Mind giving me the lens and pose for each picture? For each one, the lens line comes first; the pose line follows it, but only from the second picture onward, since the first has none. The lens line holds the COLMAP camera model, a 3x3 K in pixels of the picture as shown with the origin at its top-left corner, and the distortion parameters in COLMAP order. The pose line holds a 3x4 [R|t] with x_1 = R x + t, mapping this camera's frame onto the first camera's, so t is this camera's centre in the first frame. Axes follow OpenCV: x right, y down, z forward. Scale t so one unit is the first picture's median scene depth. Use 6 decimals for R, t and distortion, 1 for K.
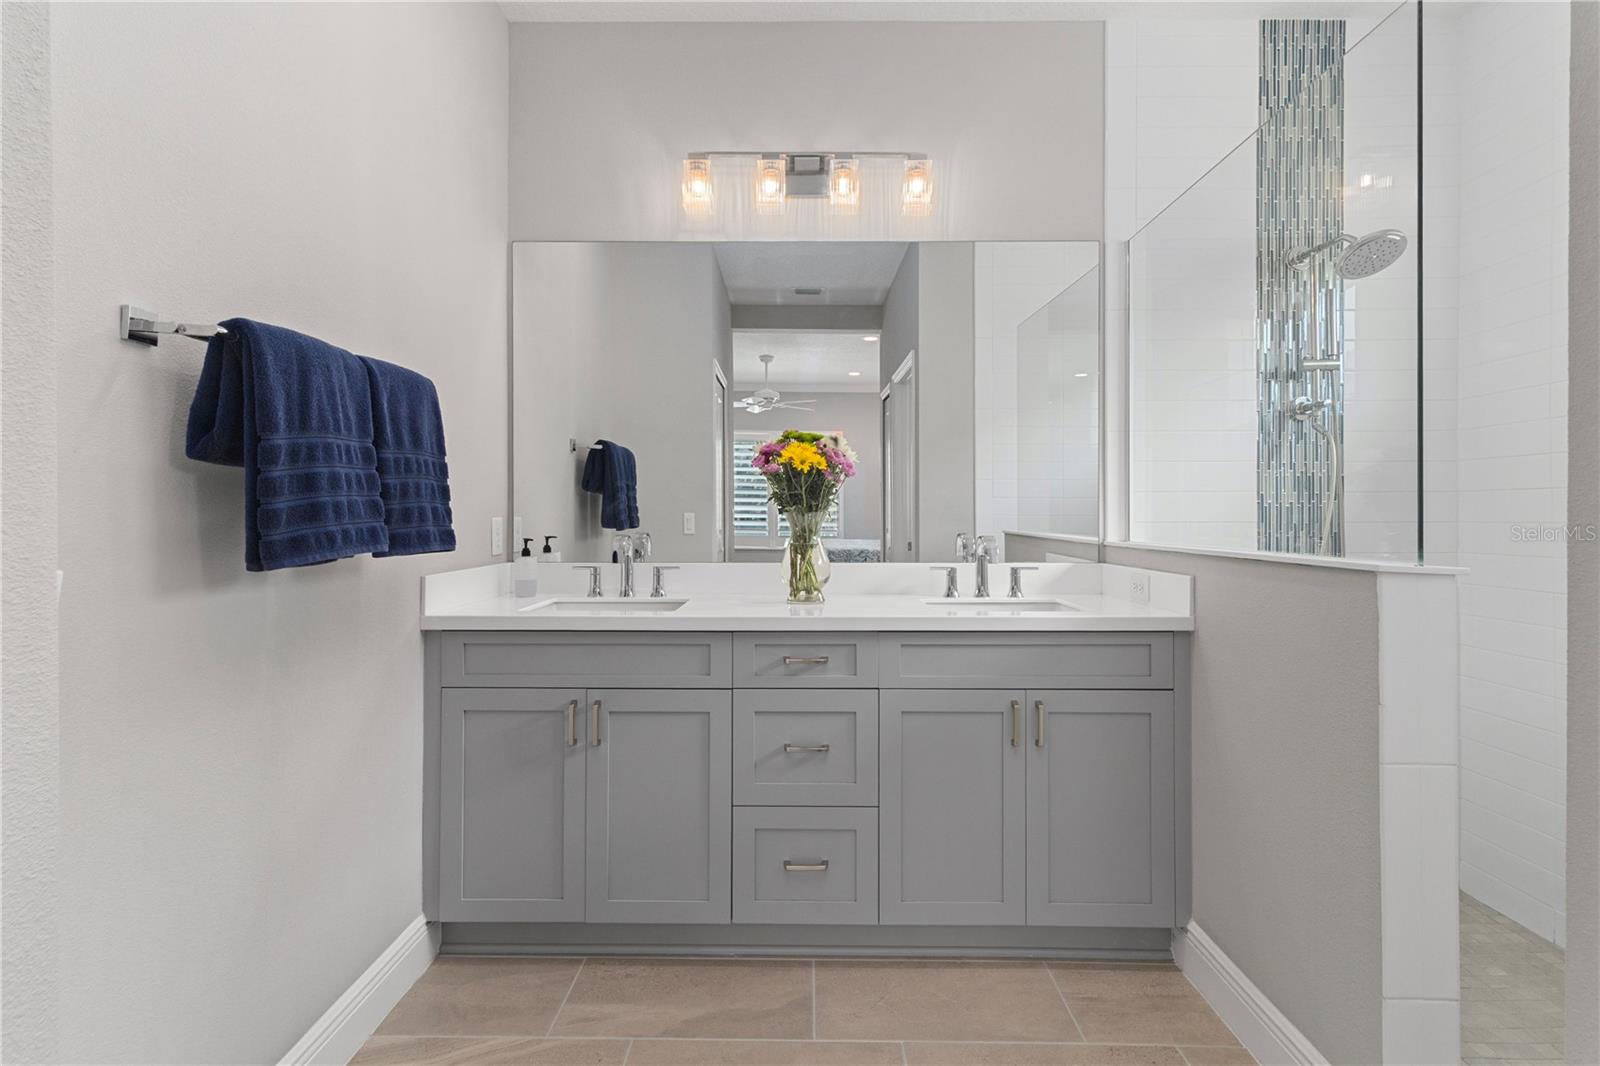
lens RADIAL K [[754.5, 0, 794.9], [0, 754.5, 513.6], [0, 0, 1]] dist [0.006802, -0.000352]
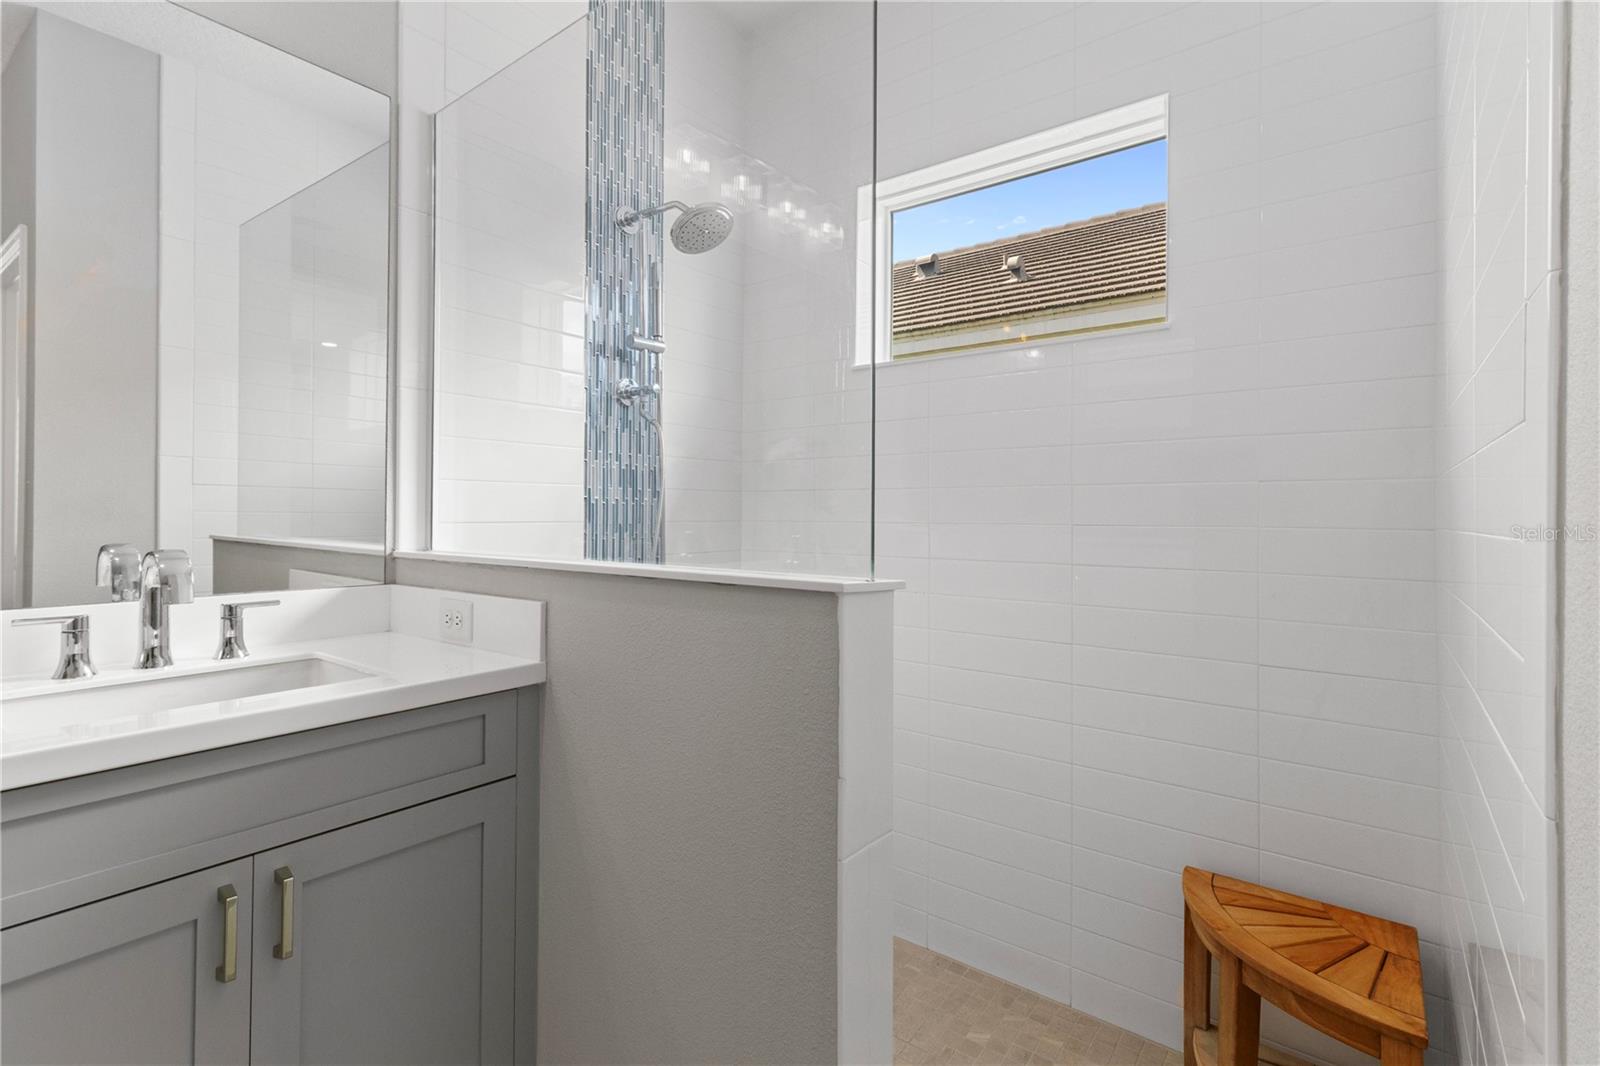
lens RADIAL K [[754.5, 0, 794.9], [0, 754.5, 513.6], [0, 0, 1]] dist [0.006802, -0.000352]
pose [[0.604514, 0.007849, 0.796556, 0.092695], [-0.010477, 0.999943, -0.001901, 0.000960], [-0.796525, -0.007196, 0.604562, 0.316743]]
